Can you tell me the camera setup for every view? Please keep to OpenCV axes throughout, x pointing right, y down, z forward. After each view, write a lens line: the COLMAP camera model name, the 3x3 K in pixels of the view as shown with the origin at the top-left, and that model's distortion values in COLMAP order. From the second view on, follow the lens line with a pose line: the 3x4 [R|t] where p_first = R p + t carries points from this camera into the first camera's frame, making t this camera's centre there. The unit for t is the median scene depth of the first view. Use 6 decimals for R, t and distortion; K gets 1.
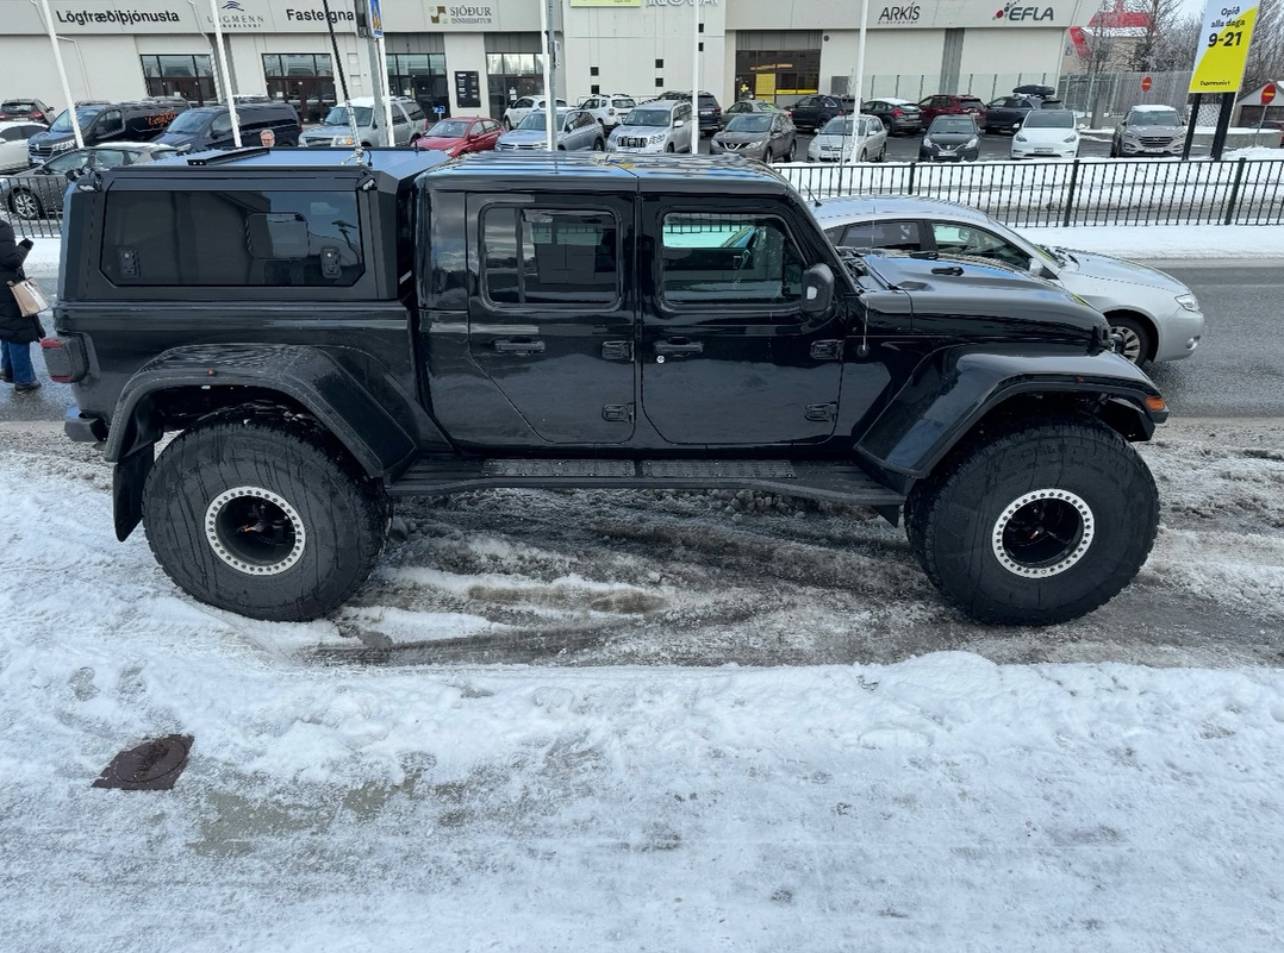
lens RADIAL K [[896.6, 0, 635.3], [0, 896.6, 476.8], [0, 0, 1]] dist [0.045113, -0.053516]
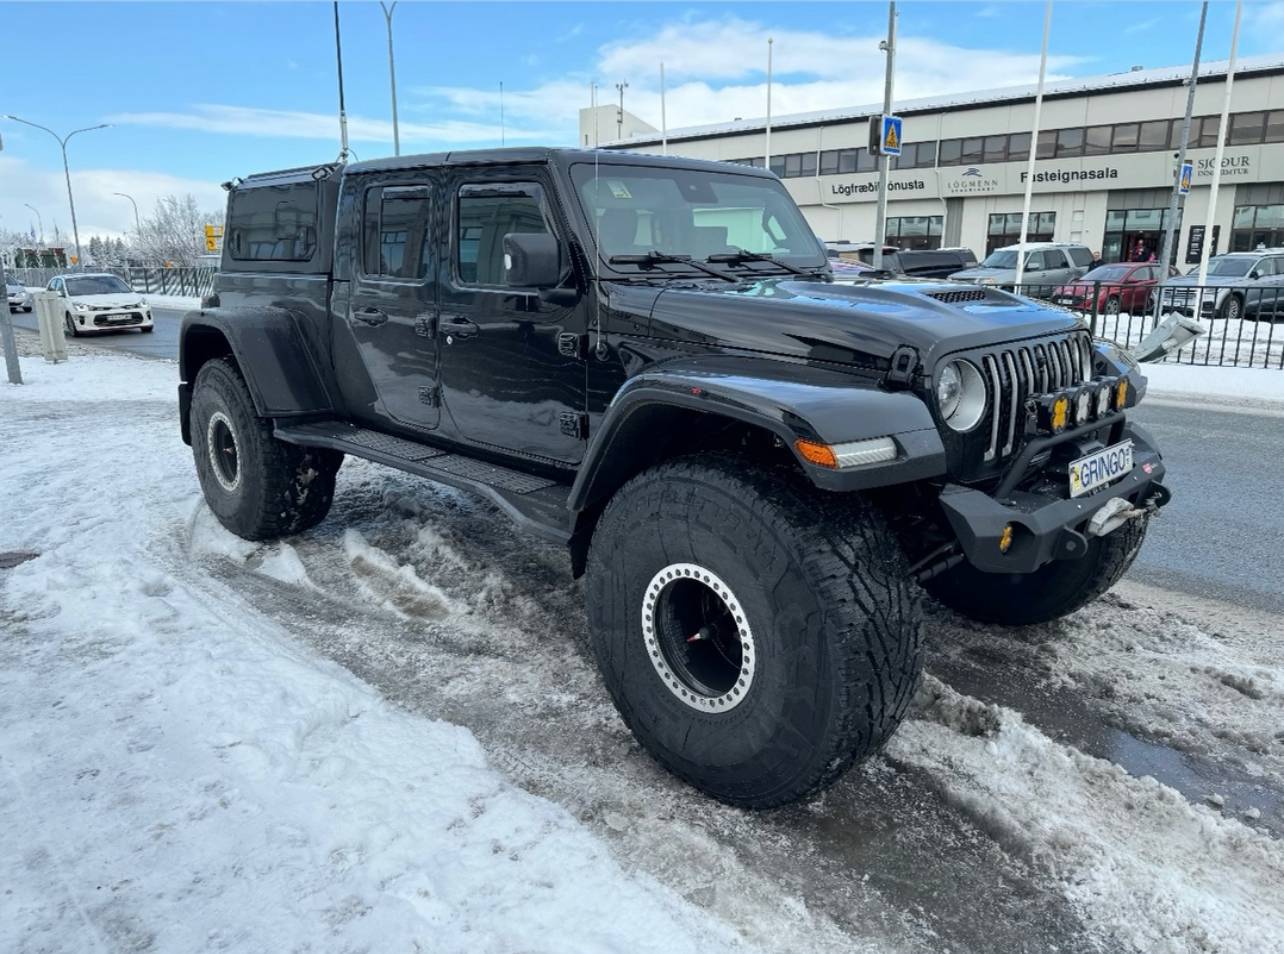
lens RADIAL K [[896.6, 0, 635.3], [0, 896.6, 477.3], [0, 0, 1]] dist [0.045113, -0.053516]
pose [[0.711310, 0.174045, -0.680989, 0.785974], [-0.285240, 0.956969, -0.053361, 0.000166], [0.642399, 0.232202, 0.730347, 0.450806]]
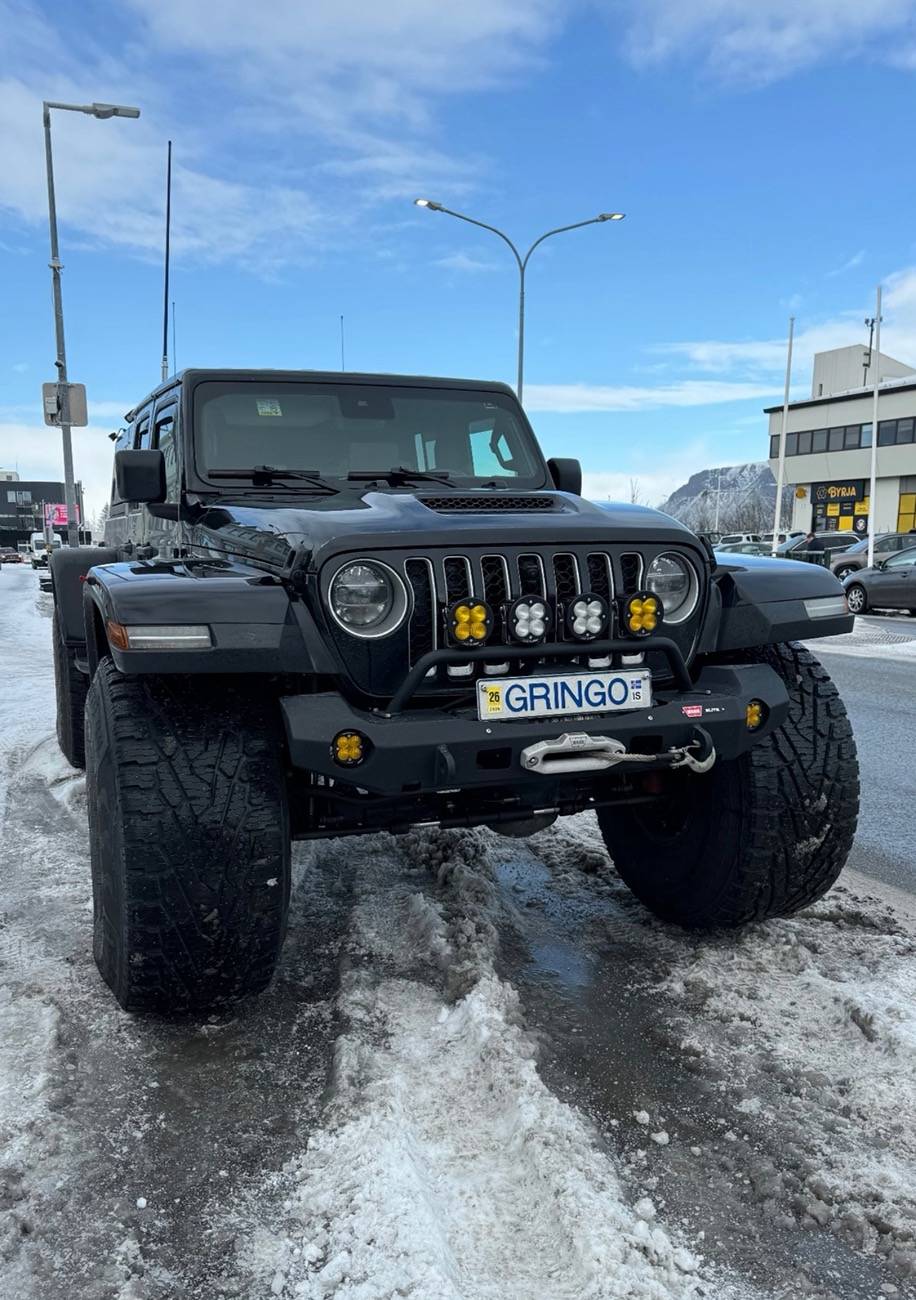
lens RADIAL K [[1086.4, 0, 457.1], [0, 1086.4, 746.5], [0, 0, 1]] dist [0.010982, -0.000036]
pose [[0.354581, 0.178033, -0.917920, 1.179153], [-0.374511, 0.926560, 0.035040, -0.111355], [0.856746, 0.331347, 0.395216, 0.851408]]
